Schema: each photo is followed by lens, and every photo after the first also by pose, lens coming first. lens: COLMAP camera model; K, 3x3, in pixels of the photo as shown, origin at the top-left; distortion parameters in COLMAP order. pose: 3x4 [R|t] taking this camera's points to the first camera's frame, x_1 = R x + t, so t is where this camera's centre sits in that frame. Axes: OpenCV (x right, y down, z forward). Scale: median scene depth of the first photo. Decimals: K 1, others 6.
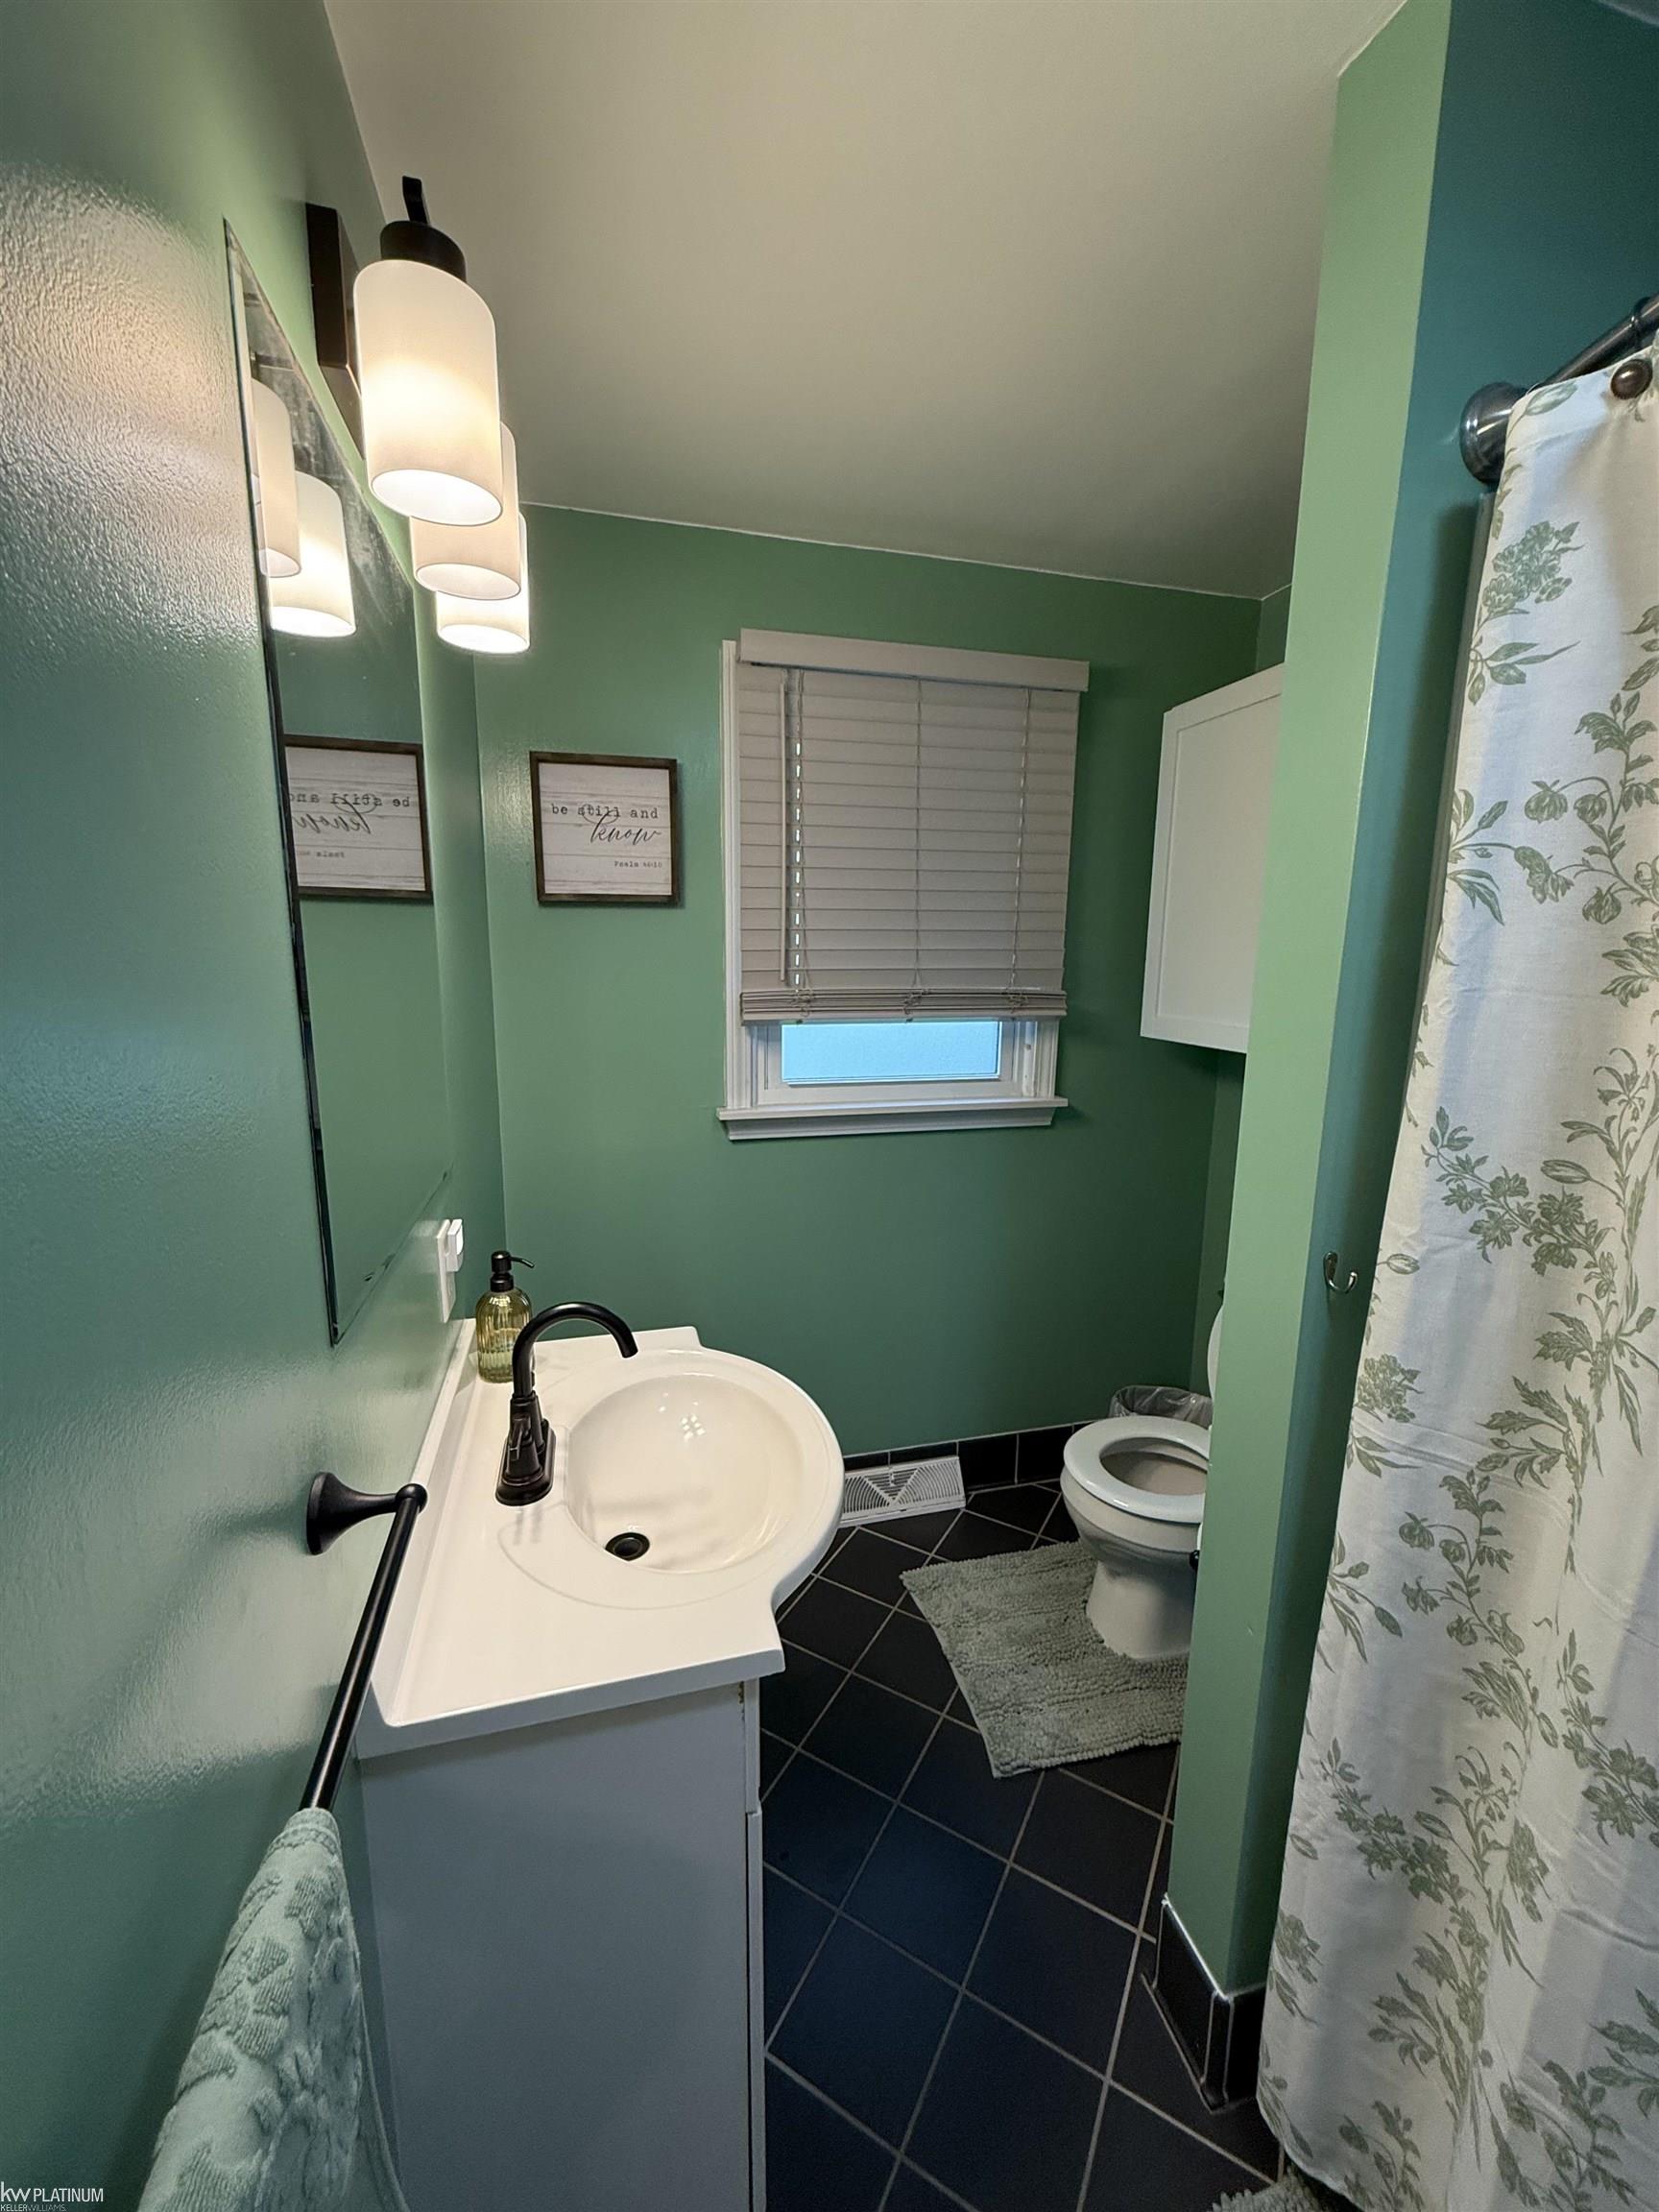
lens RADIAL K [[882.8, 0, 827.0], [0, 882.8, 1106.0], [0, 0, 1]] dist [0.003630, 0.000412]
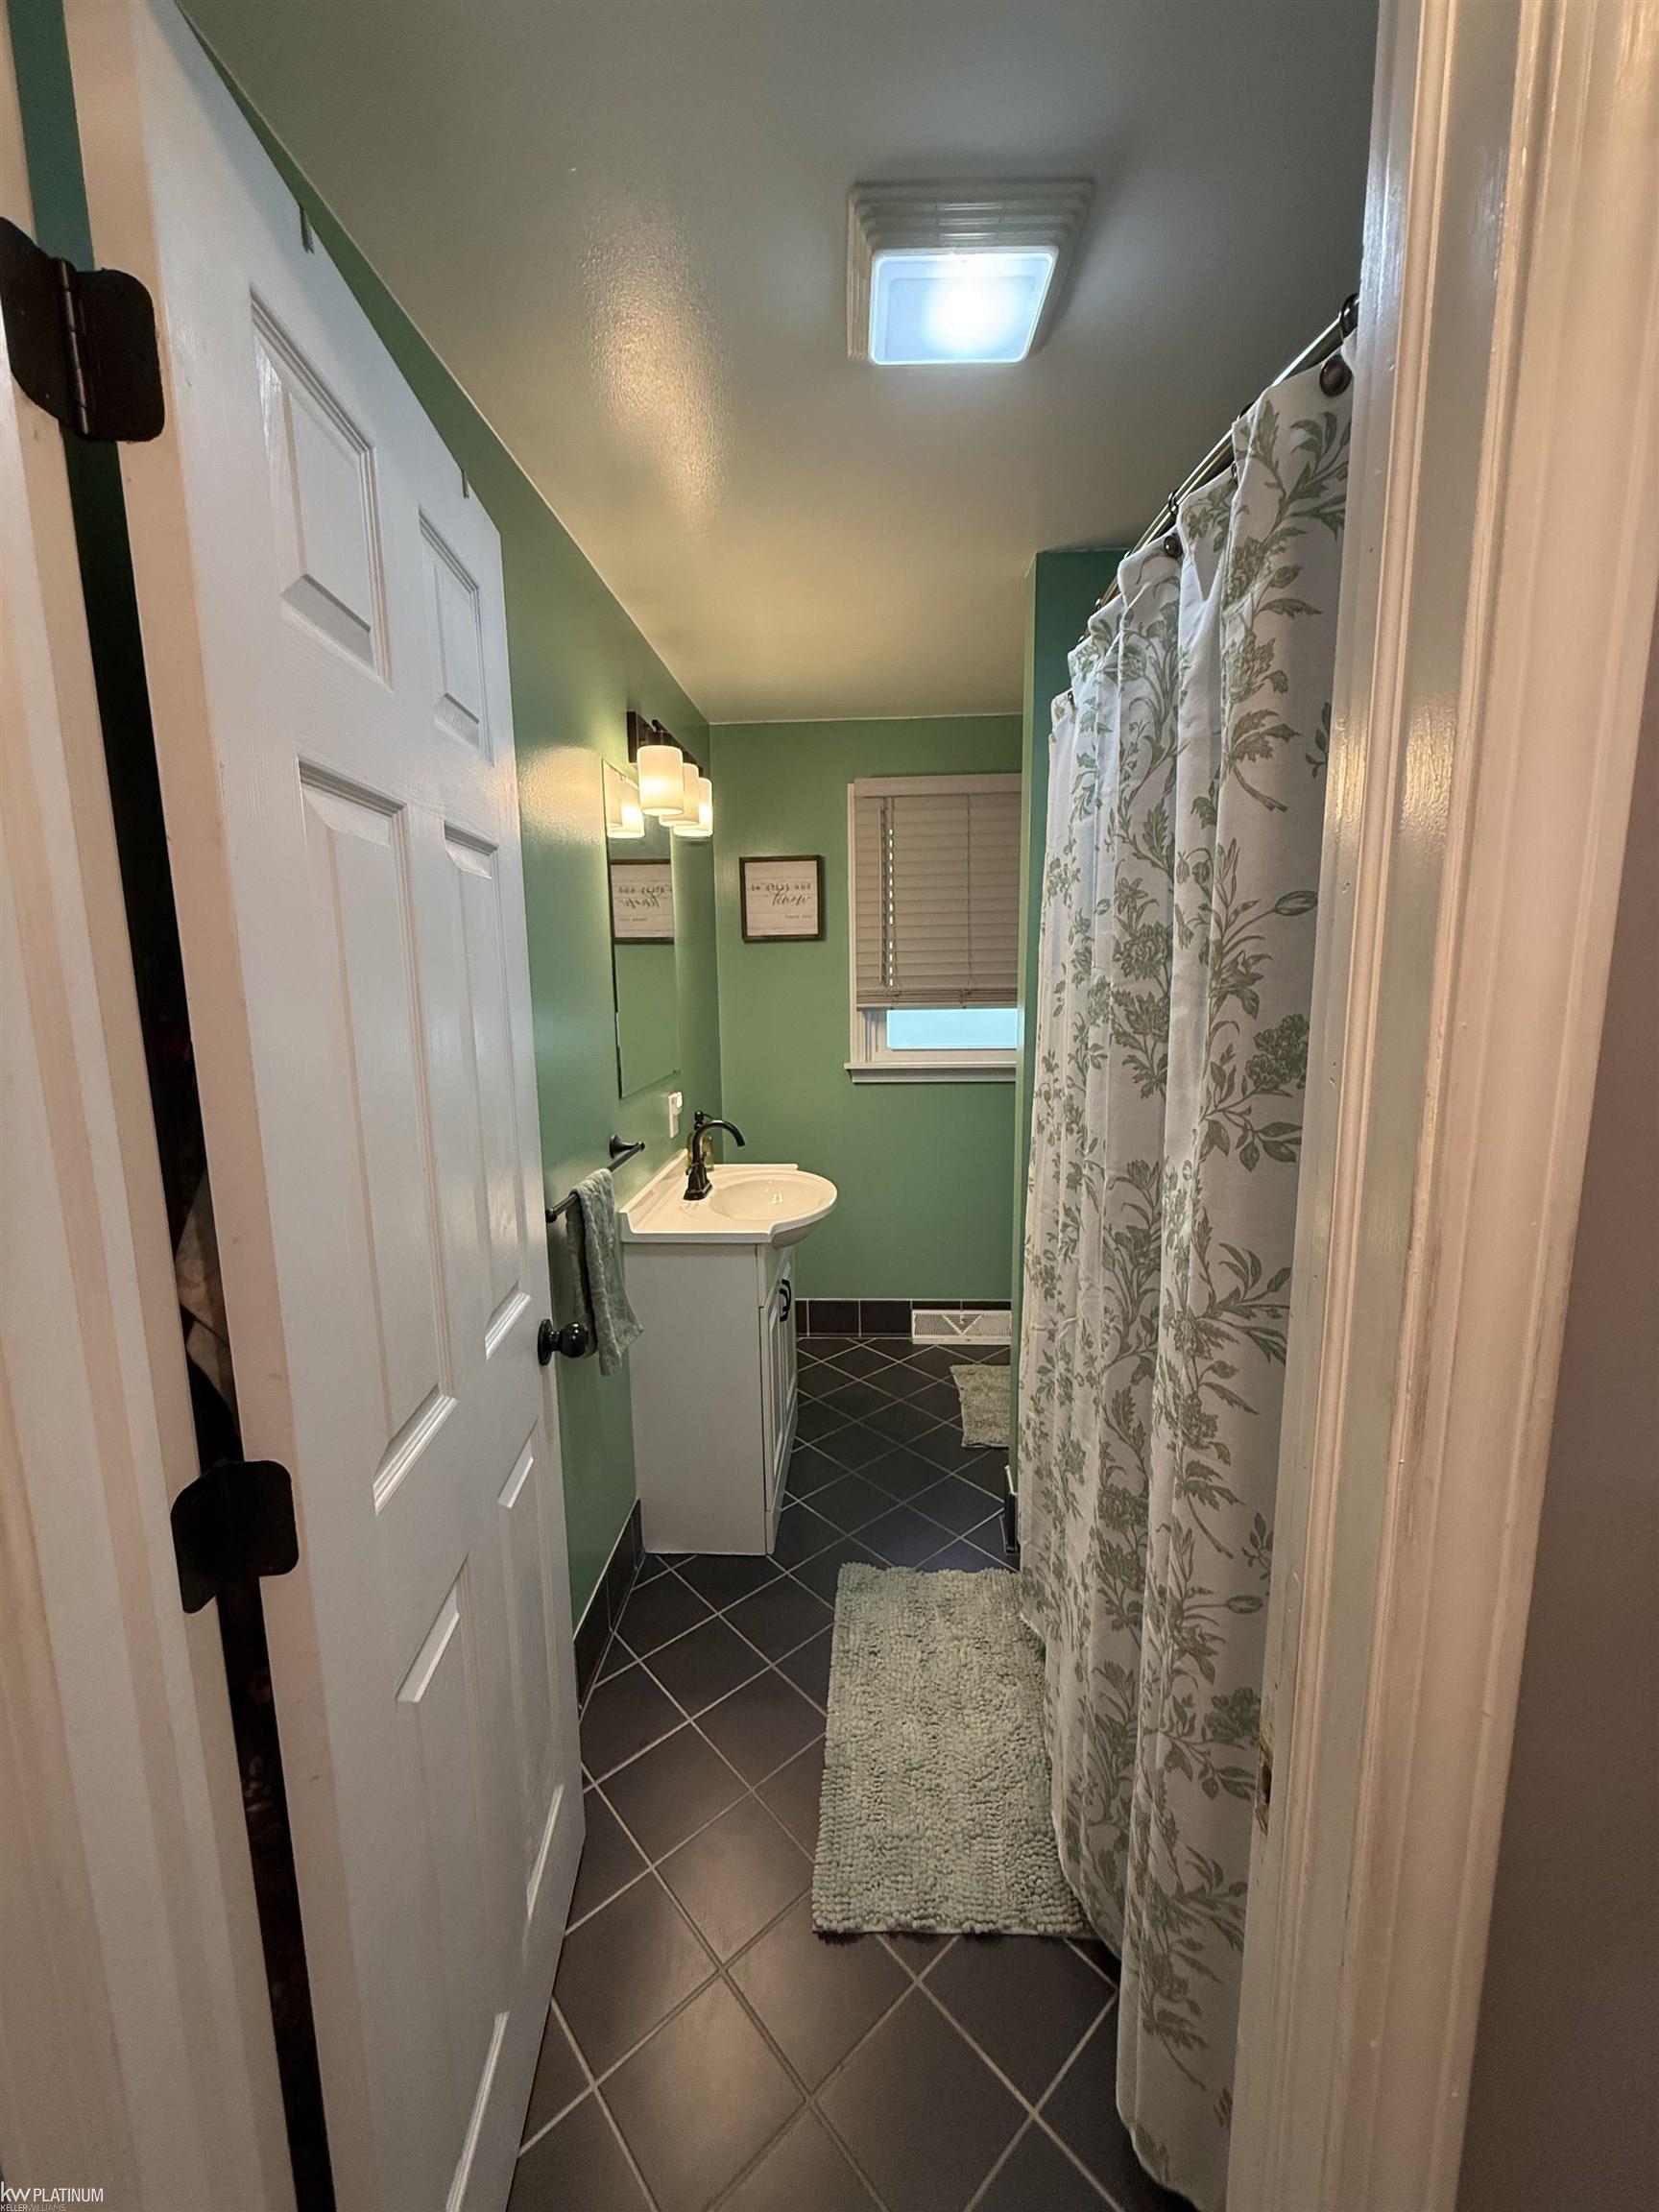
lens RADIAL K [[882.8, 0, 838.4], [0, 882.8, 1108.0], [0, 0, 1]] dist [0.003630, 0.000412]
pose [[0.951385, 0.022865, -0.307153, 0.385851], [-0.032793, 0.999092, -0.027197, 0.138310], [0.306252, 0.035948, 0.951271, -0.579963]]
